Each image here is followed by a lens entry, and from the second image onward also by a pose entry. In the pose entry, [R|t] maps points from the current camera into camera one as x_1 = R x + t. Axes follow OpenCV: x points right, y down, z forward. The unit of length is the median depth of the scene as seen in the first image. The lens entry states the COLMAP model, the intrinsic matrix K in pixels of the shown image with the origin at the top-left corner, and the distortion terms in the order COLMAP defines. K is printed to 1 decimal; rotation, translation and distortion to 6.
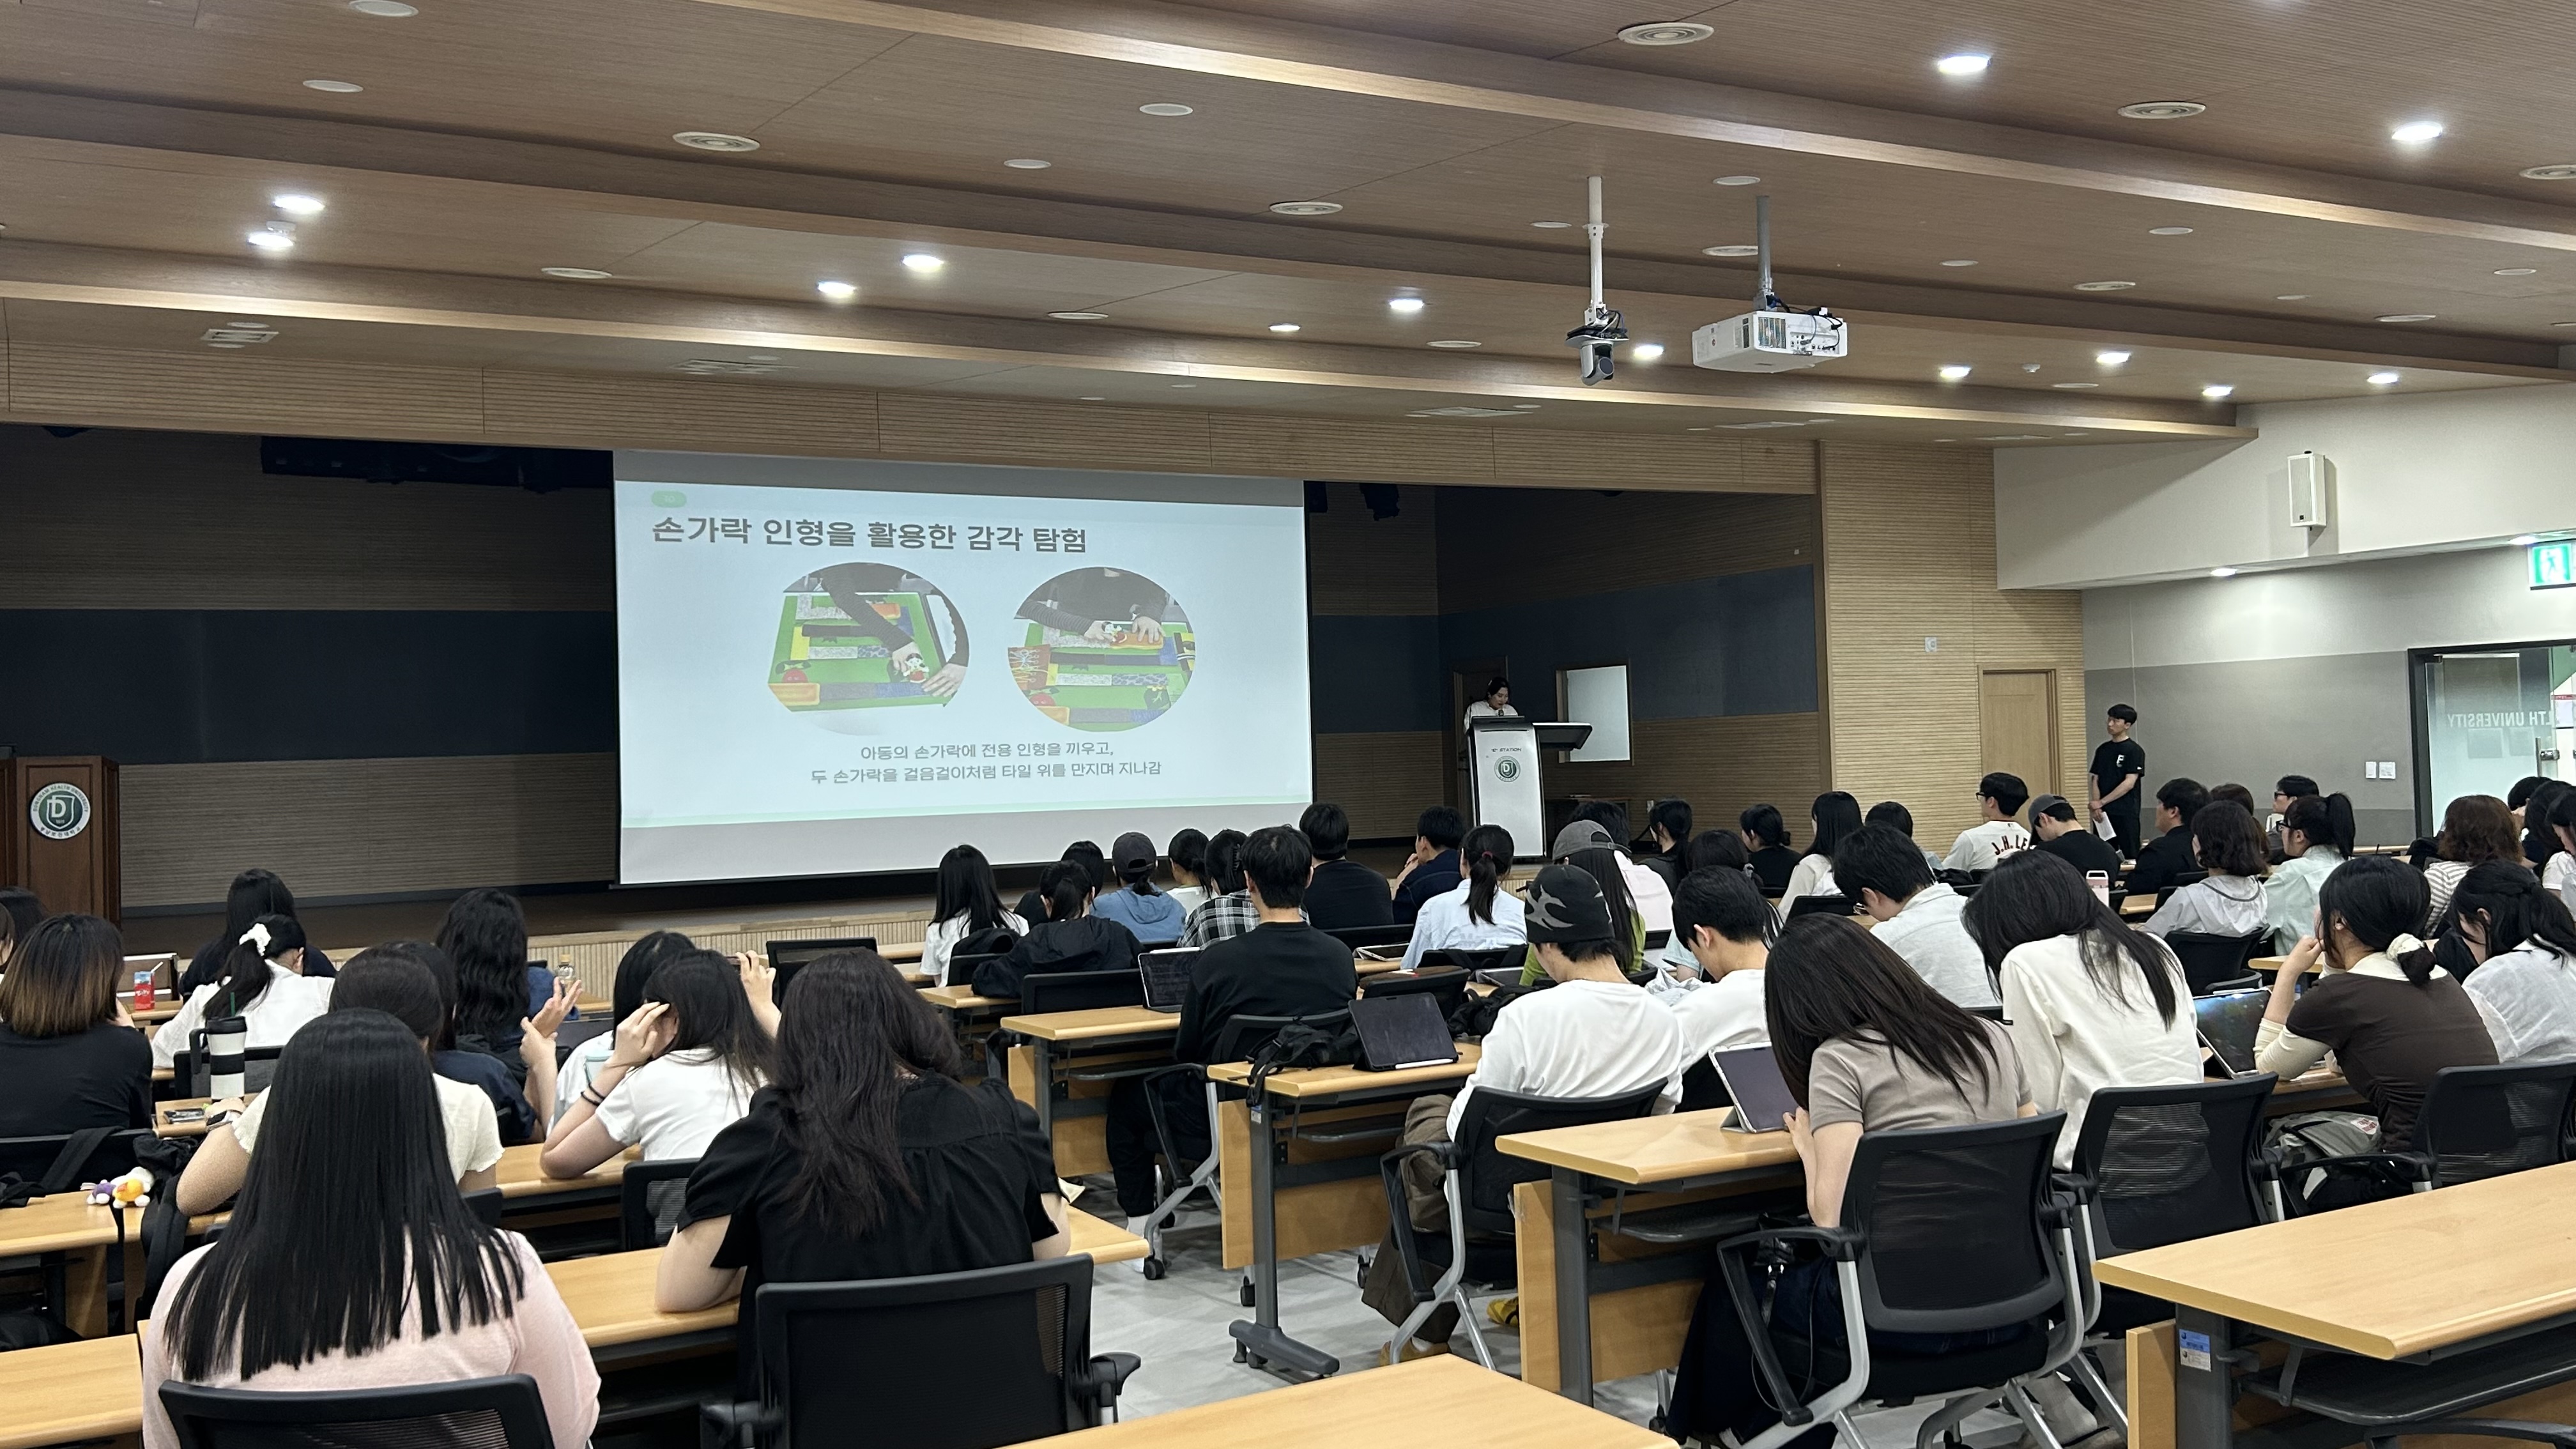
lens RADIAL K [[2232.9, 0, 1300.2], [0, 2232.9, 678.3], [0, 0, 1]] dist [0.079909, -0.119013]
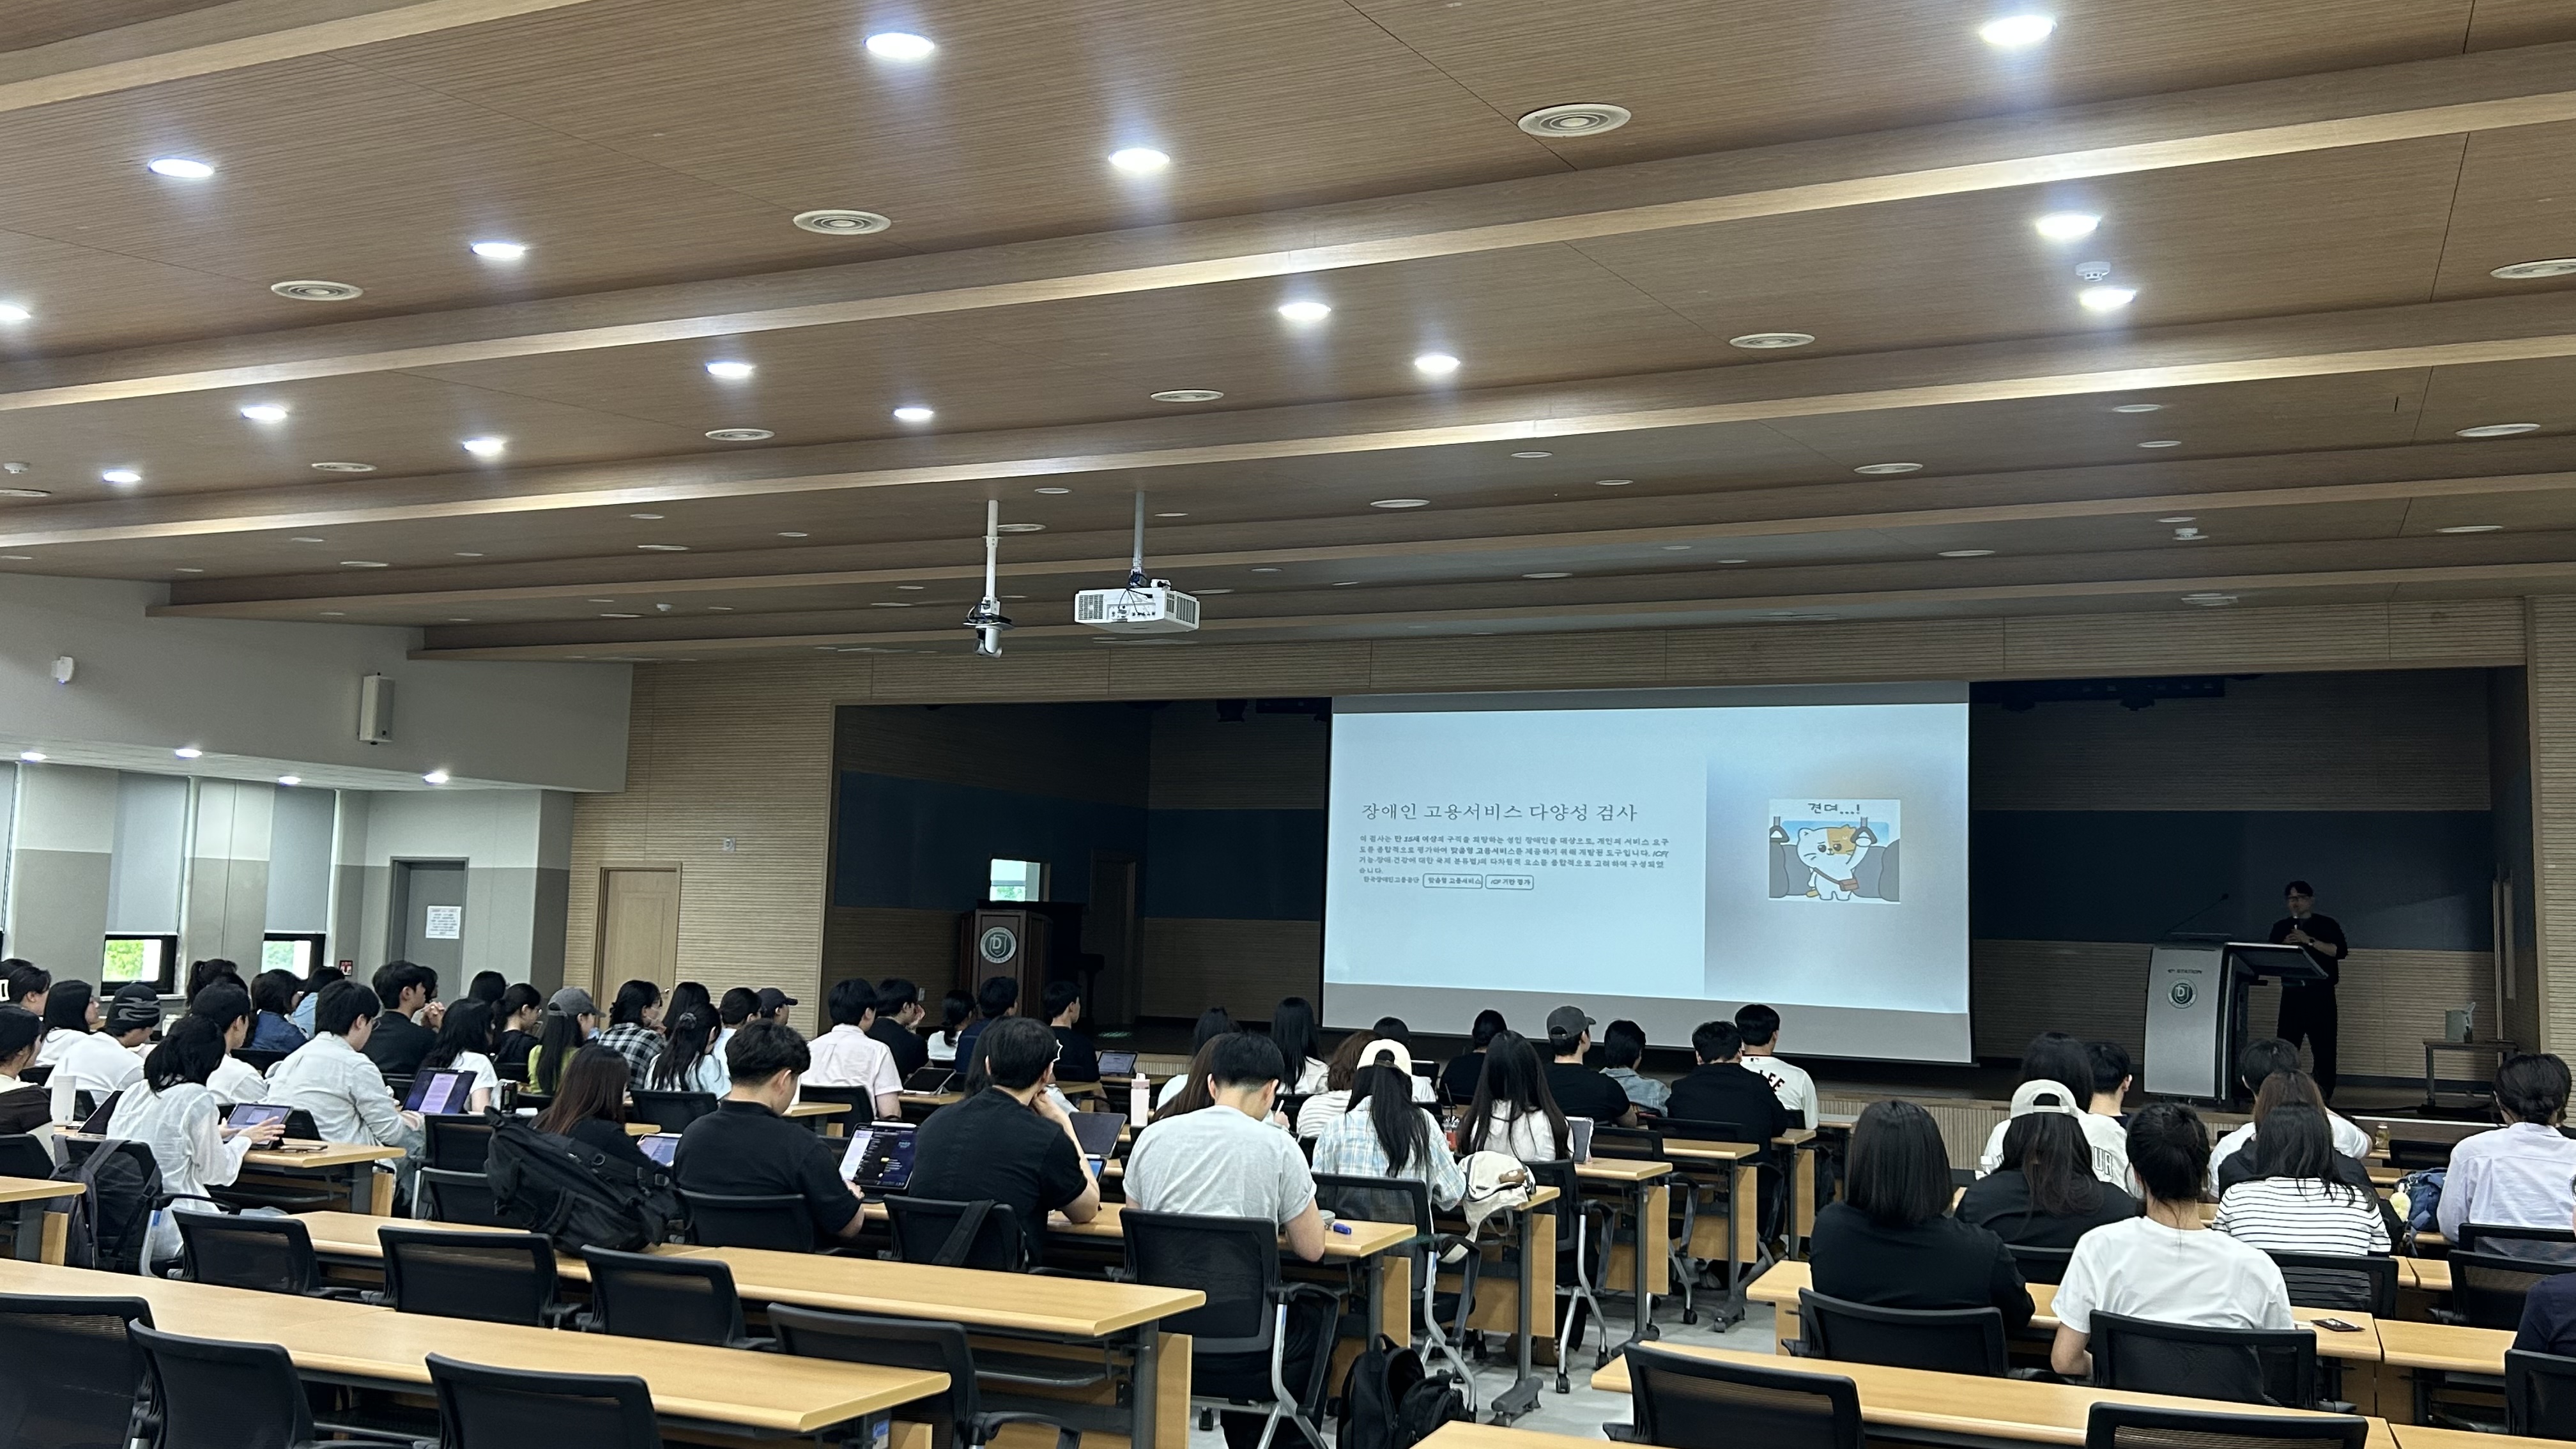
lens RADIAL K [[2232.9, 0, 1277.1], [0, 2232.9, 698.6], [0, 0, 1]] dist [0.079909, -0.119013]
pose [[0.582711, -0.038137, -0.811784, 0.694456], [-0.015000, 0.998223, -0.057664, -0.020968], [0.812541, 0.045778, 0.581104, 0.216359]]
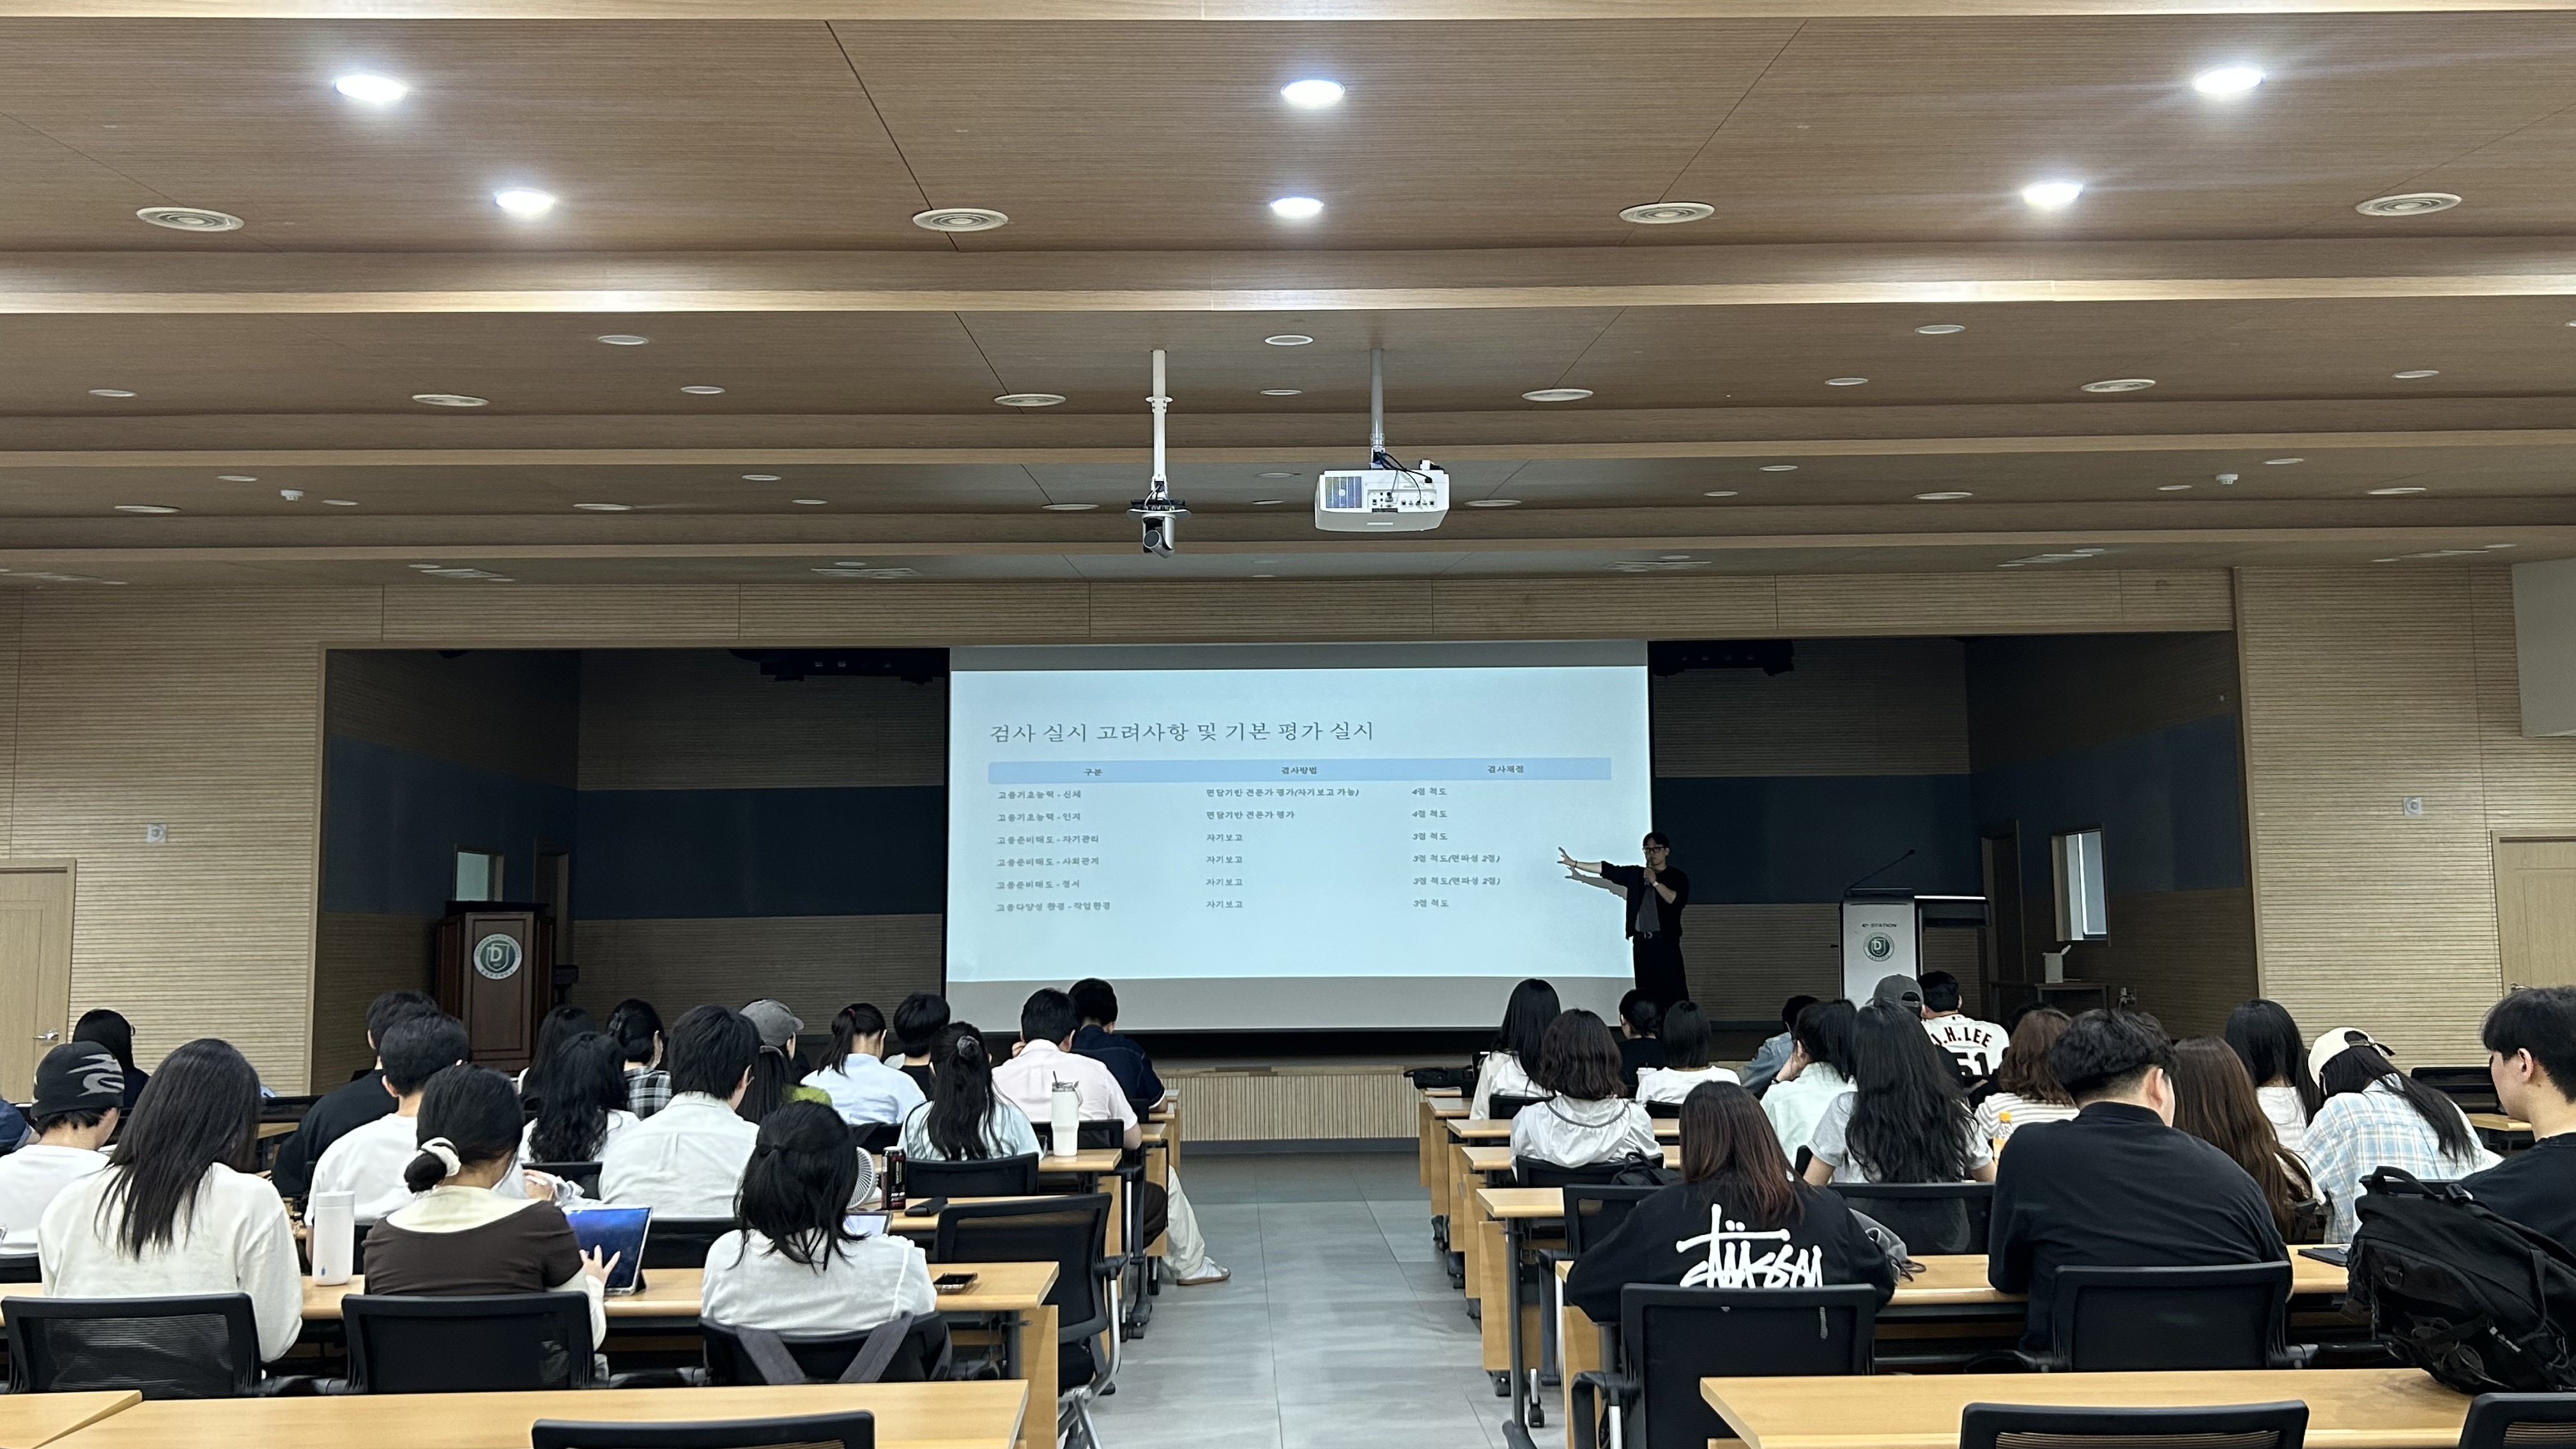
lens RADIAL K [[2232.9, 0, 1289.7], [0, 2232.9, 710.0], [0, 0, 1]] dist [0.079909, -0.119013]
pose [[0.885008, -0.027648, -0.464753, 0.350303], [0.001980, 0.998450, -0.055626, -0.005635], [0.465571, 0.048309, 0.883691, 0.089703]]
